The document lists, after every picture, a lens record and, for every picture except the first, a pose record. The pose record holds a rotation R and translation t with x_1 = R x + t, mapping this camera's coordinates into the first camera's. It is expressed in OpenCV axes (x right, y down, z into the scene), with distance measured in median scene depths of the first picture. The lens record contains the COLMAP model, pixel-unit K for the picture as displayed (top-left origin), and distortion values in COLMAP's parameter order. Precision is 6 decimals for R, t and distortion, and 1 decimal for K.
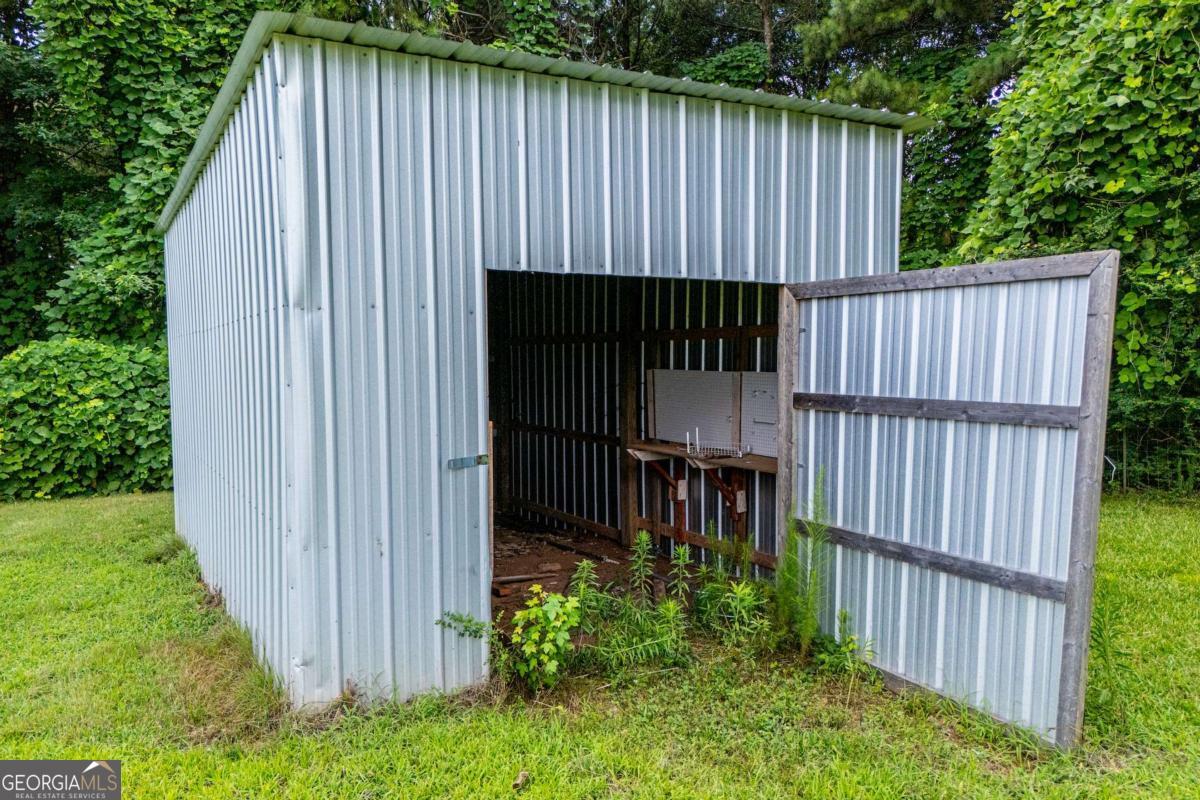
lens RADIAL K [[900.3, 0, 596.6], [0, 900.3, 405.2], [0, 0, 1]] dist [0.015575, -0.001893]
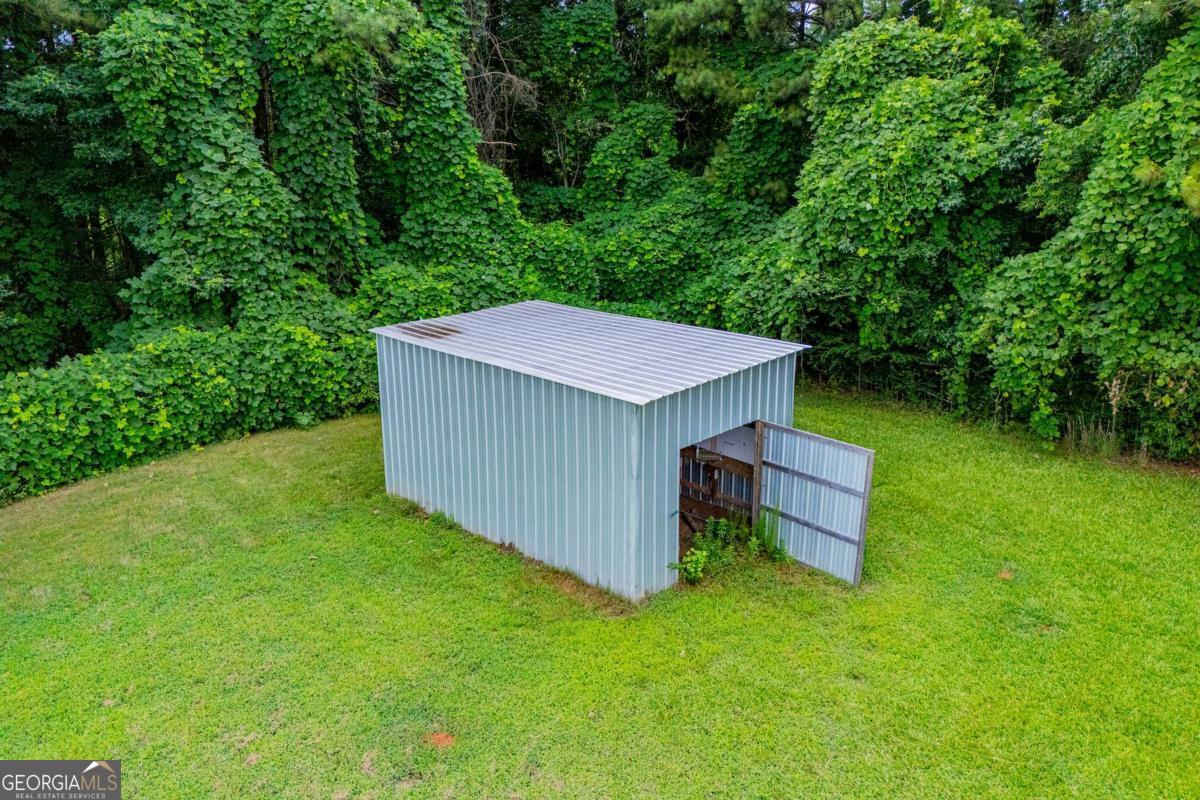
lens RADIAL K [[877.9, 0, 601.1], [0, 877.9, 346.7], [0, 0, 1]] dist [0.052125, -0.038344]
pose [[0.965638, -0.061537, 0.252500, -0.420233], [0.013660, 0.982238, 0.187142, -0.399709], [-0.259532, -0.177262, 0.949327, -0.619785]]
